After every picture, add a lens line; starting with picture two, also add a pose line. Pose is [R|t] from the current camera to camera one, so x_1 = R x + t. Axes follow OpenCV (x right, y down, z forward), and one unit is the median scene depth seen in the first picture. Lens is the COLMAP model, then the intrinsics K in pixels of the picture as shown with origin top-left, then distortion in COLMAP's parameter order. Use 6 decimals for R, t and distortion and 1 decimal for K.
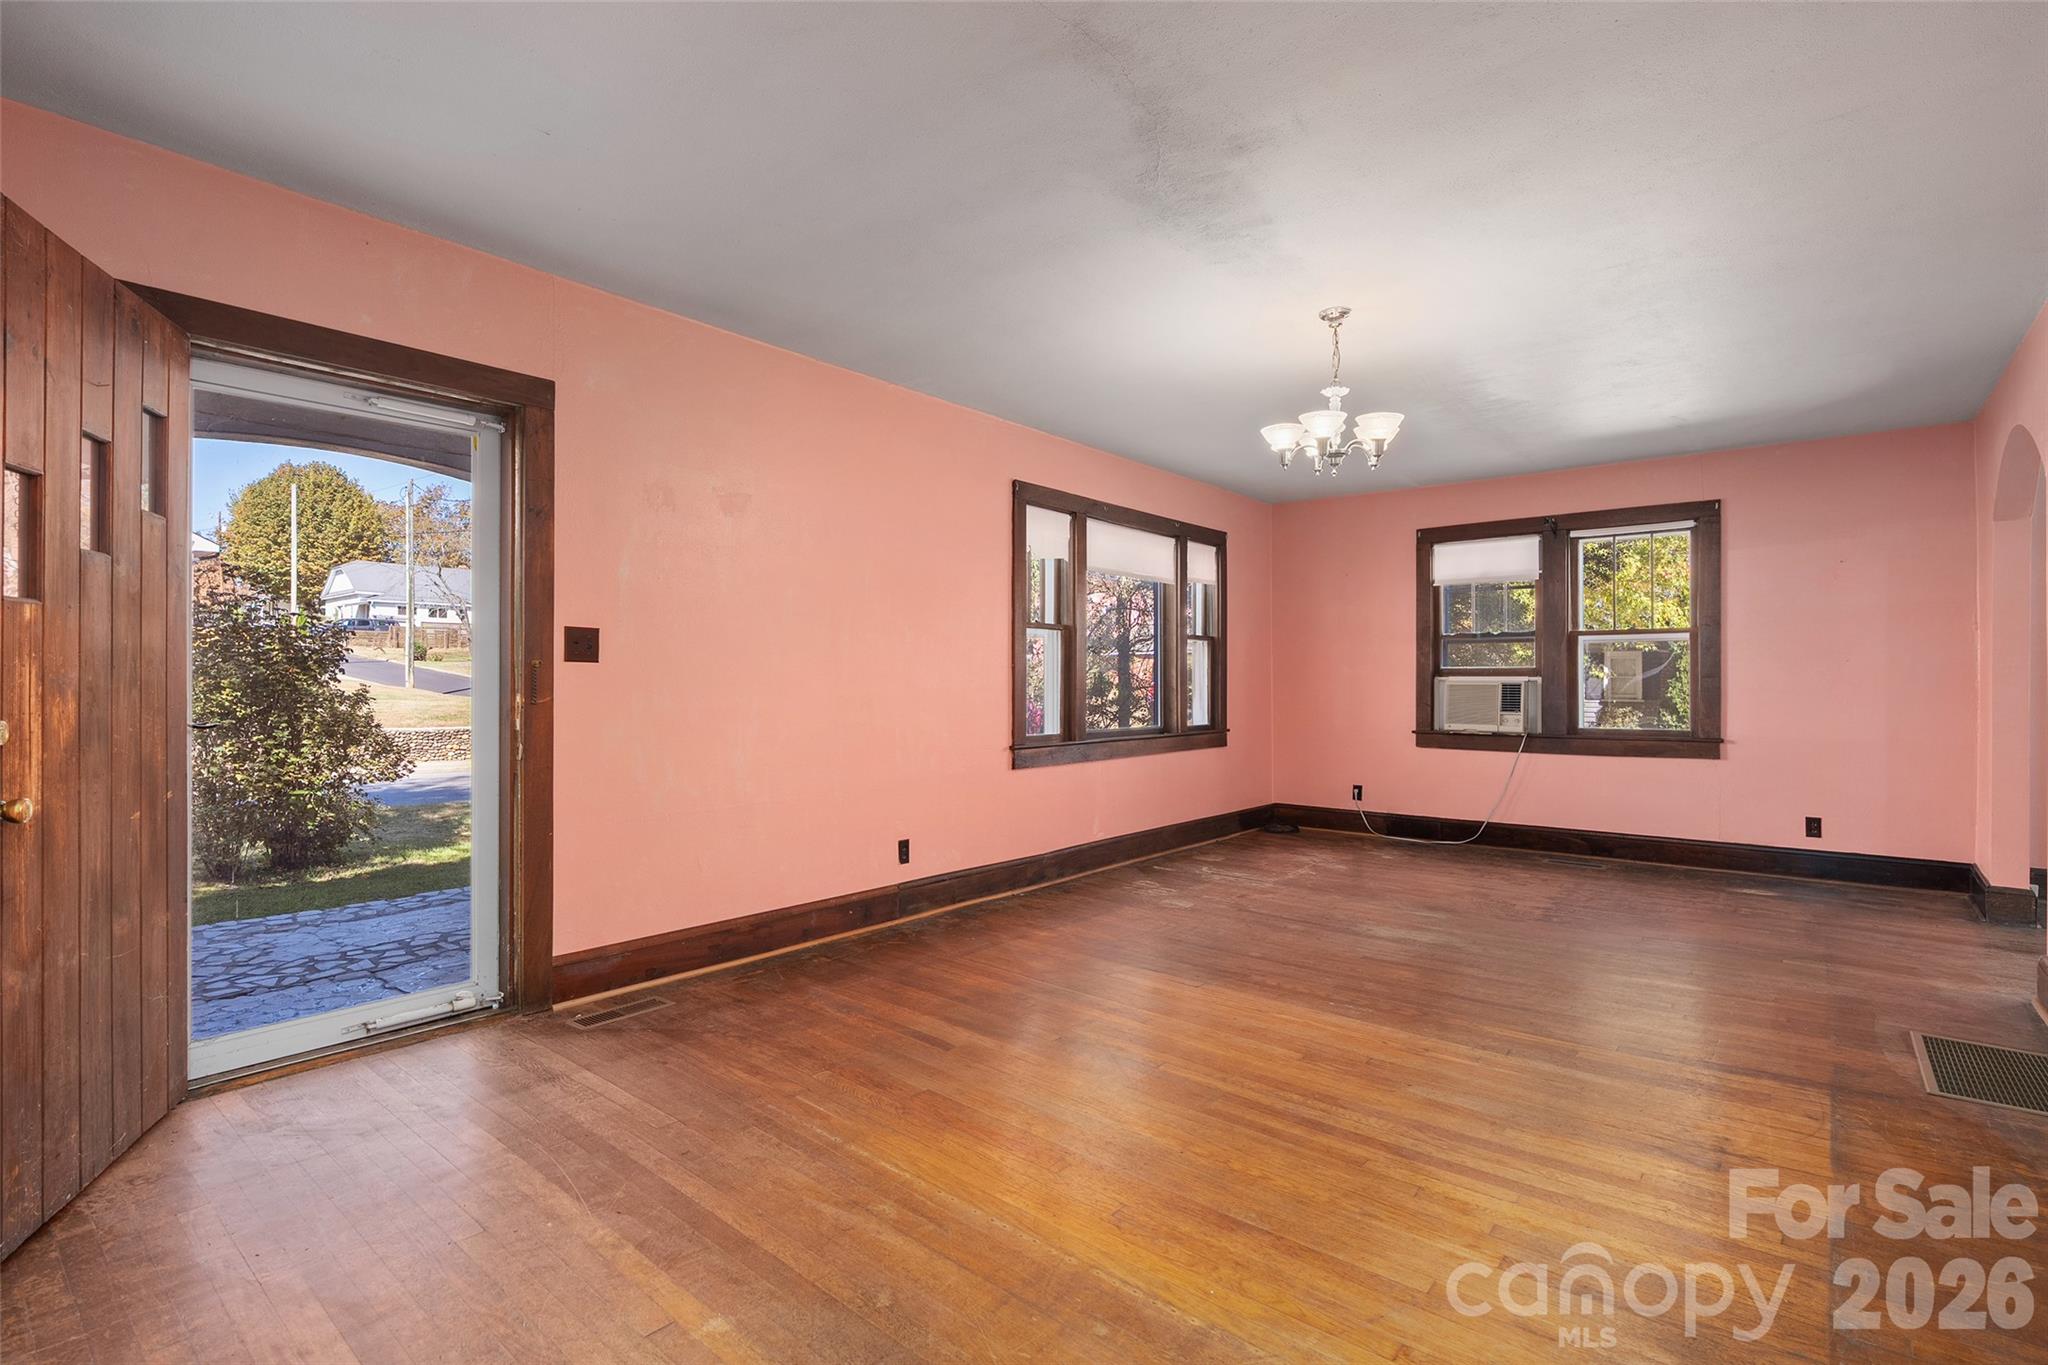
lens RADIAL K [[994.9, 0, 1017.5], [0, 994.9, 680.1], [0, 0, 1]] dist [0.000720, 0.000148]
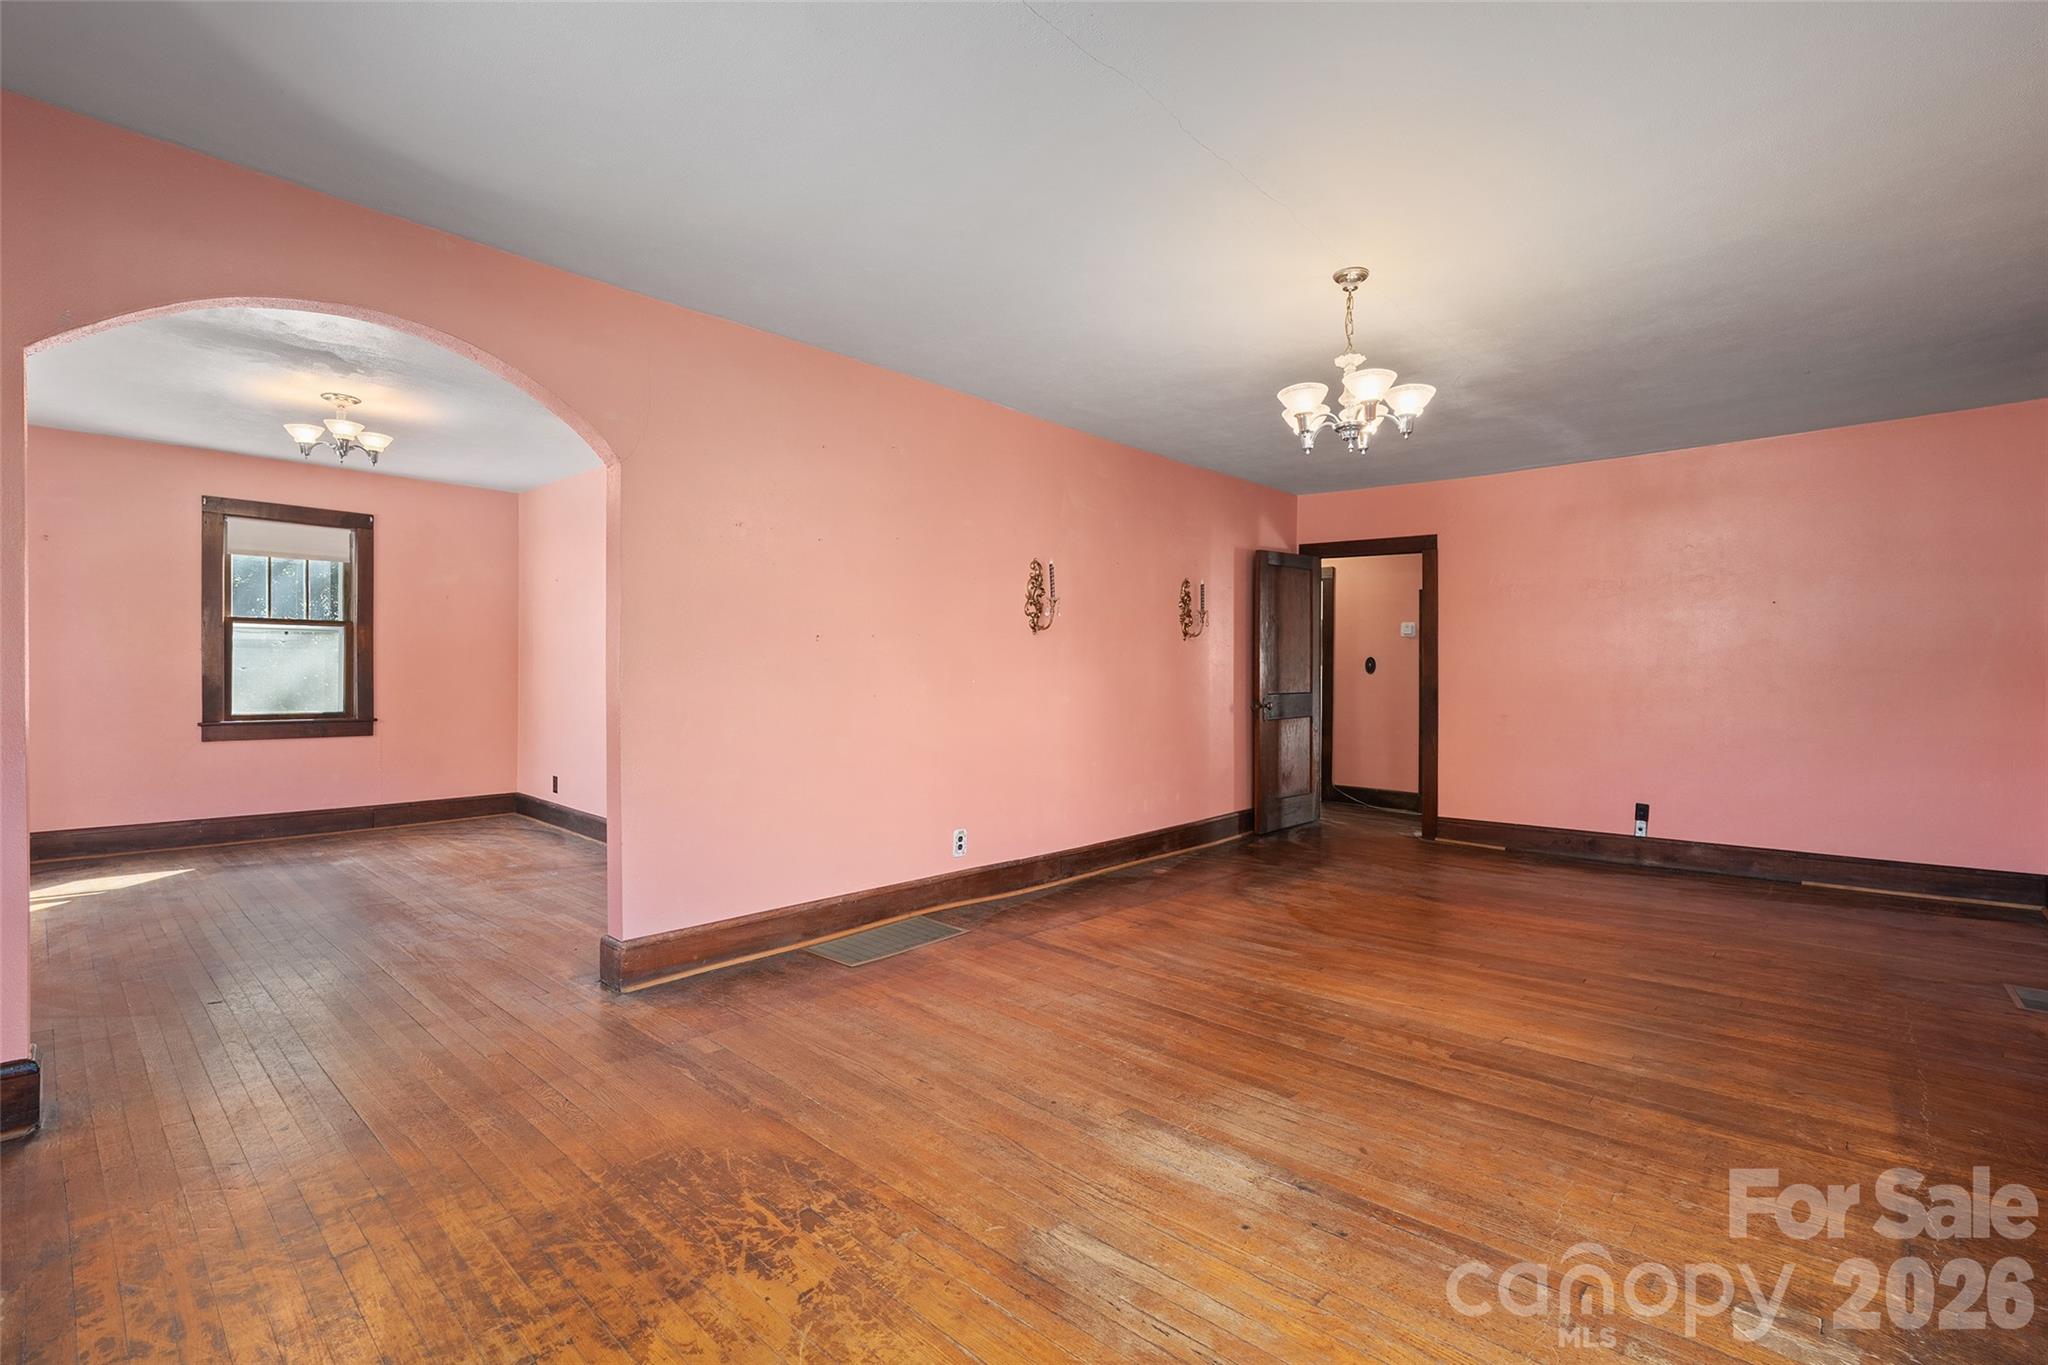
lens RADIAL K [[924.5, 0, 1026.7], [0, 924.5, 678.2], [0, 0, 1]] dist [-0.008810, -0.000300]
pose [[-0.998807, -0.011745, 0.047403, 0.579698], [-0.011878, 0.999926, -0.002525, 0.010346], [-0.047369, -0.003085, -0.998873, 1.883568]]
